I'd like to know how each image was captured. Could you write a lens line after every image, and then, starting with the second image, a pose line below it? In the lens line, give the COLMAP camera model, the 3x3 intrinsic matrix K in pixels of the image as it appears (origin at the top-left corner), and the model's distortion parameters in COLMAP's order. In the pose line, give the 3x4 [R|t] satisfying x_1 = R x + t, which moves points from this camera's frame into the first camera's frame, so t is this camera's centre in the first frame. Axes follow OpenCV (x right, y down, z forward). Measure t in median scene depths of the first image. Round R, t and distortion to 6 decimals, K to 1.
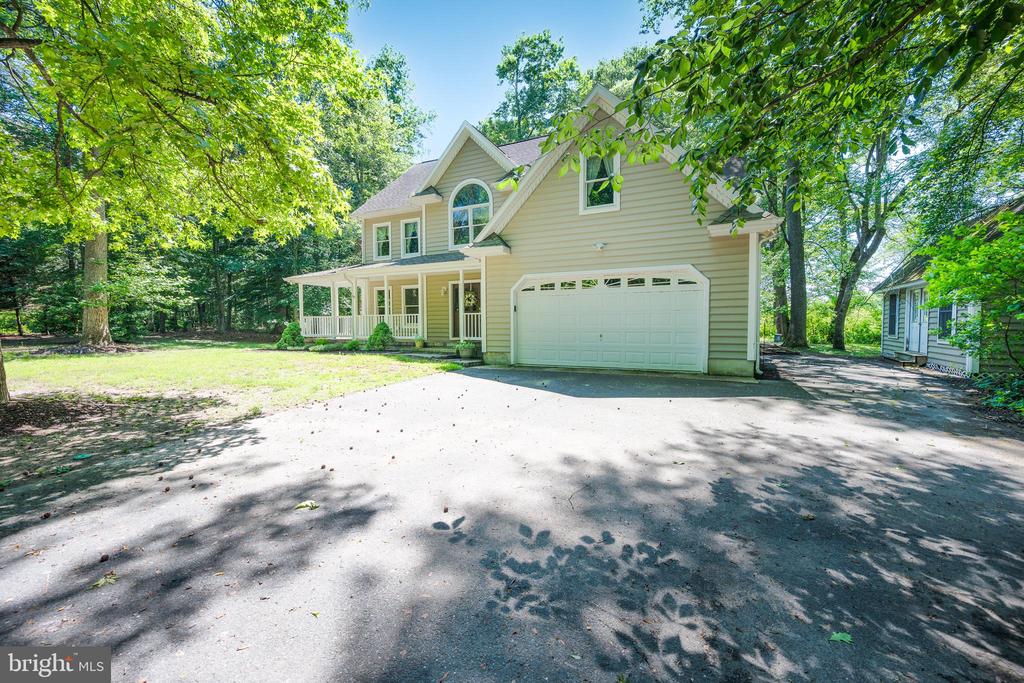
lens RADIAL K [[400.3, 0, 512.0], [0, 400.3, 341.5], [0, 0, 1]] dist [-0.001180, -0.000240]
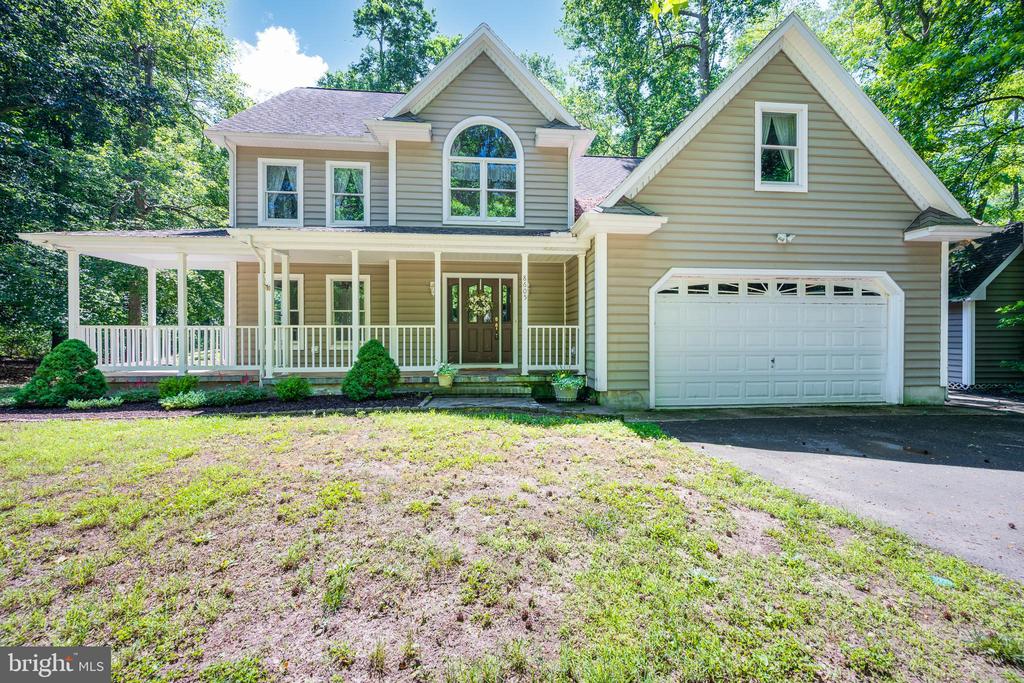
lens RADIAL K [[400.3, 0, 512.0], [0, 400.3, 341.5], [0, 0, 1]] dist [-0.001180, -0.000240]
pose [[0.858705, -0.001020, 0.512470, -0.430088], [0.019491, 0.999340, -0.030670, -0.027755], [-0.512100, 0.036325, 0.858157, 0.478848]]
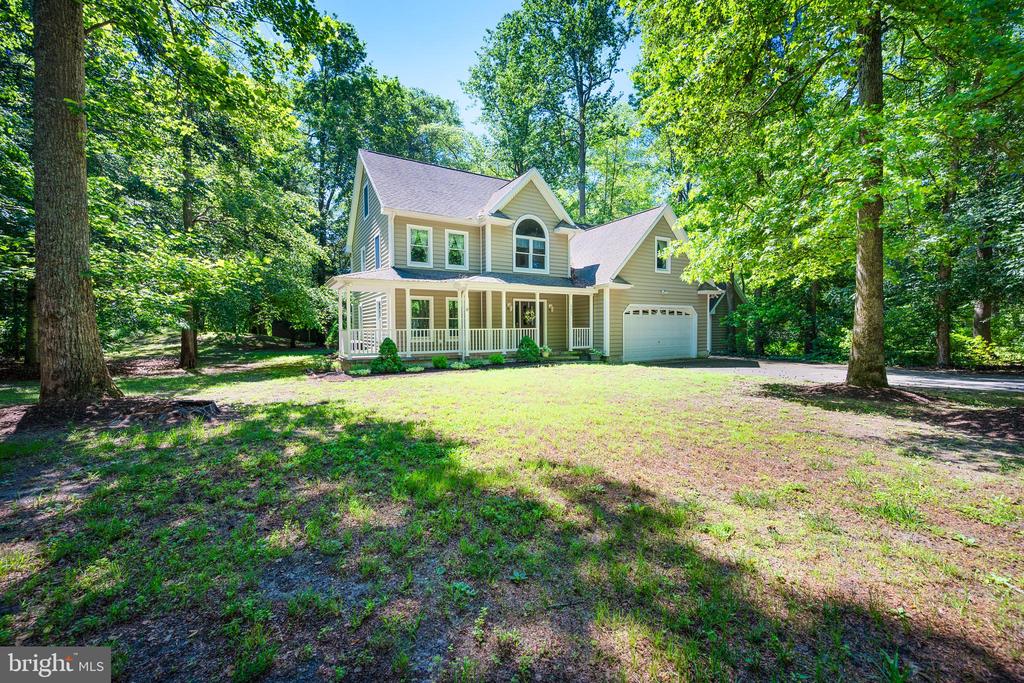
lens RADIAL K [[421.1, 0, 512.0], [0, 421.1, 341.5], [0, 0, 1]] dist [-0.000754, -0.000065]
pose [[0.549516, -0.023456, 0.835154, -1.299717], [0.043307, 0.999062, -0.000435, -0.033304], [-0.834360, 0.036407, 0.550017, 0.403421]]
